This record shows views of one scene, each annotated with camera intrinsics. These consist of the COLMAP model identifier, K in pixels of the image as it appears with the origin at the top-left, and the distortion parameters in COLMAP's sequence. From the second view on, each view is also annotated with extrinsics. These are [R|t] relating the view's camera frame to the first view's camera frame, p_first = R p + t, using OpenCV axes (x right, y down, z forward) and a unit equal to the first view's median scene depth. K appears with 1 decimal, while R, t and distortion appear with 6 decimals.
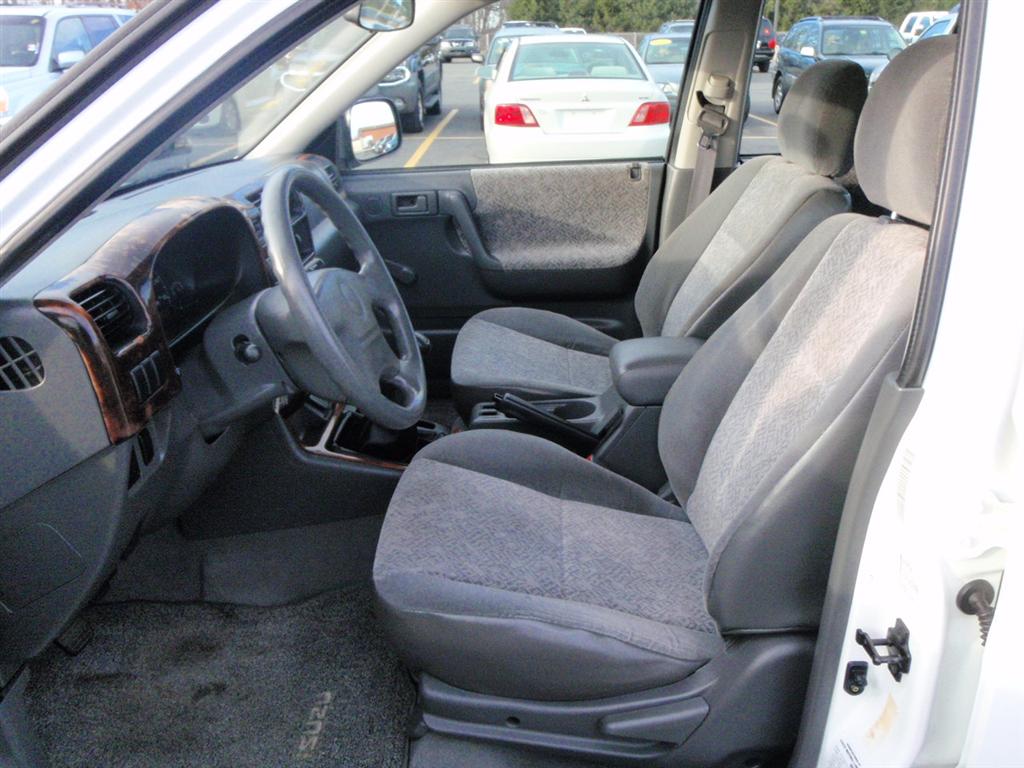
lens RADIAL K [[854.7, 0, 512.0], [0, 854.7, 384.0], [0, 0, 1]] dist [-0.049605, 0.011774]
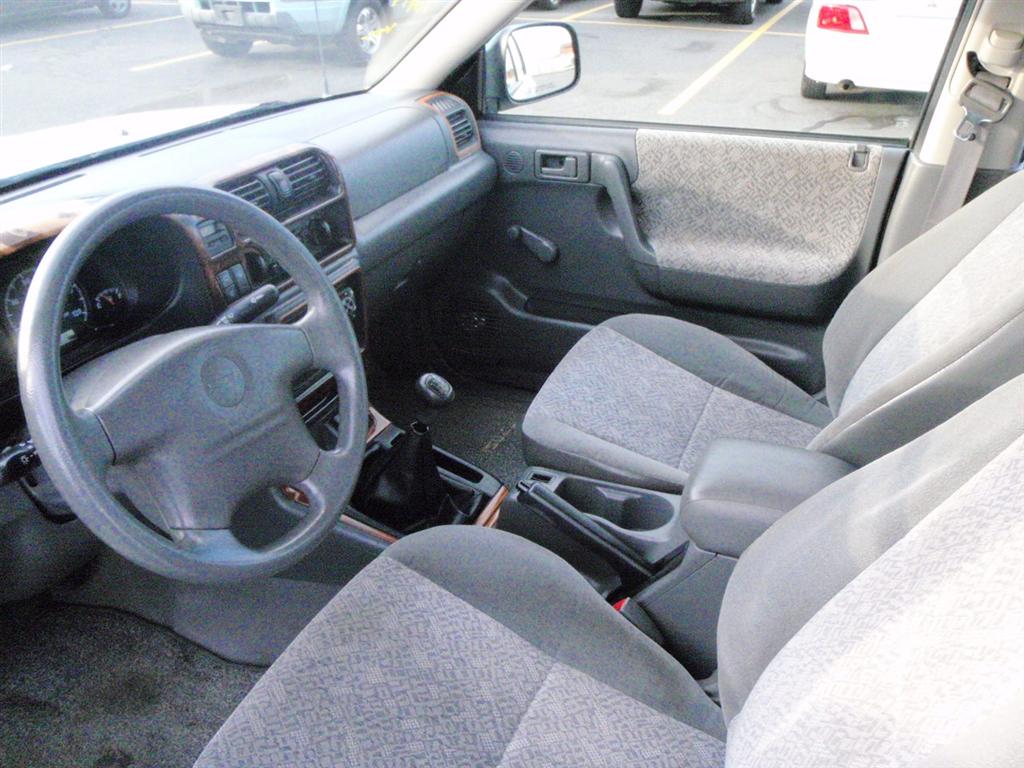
lens RADIAL K [[854.7, 0, 512.0], [0, 854.7, 384.0], [0, 0, 1]] dist [-0.049605, 0.011774]
pose [[0.927278, 0.193192, -0.320676, 0.136720], [-0.151052, 0.976817, 0.151698, -0.127345], [0.342549, -0.092227, 0.934962, 0.226808]]
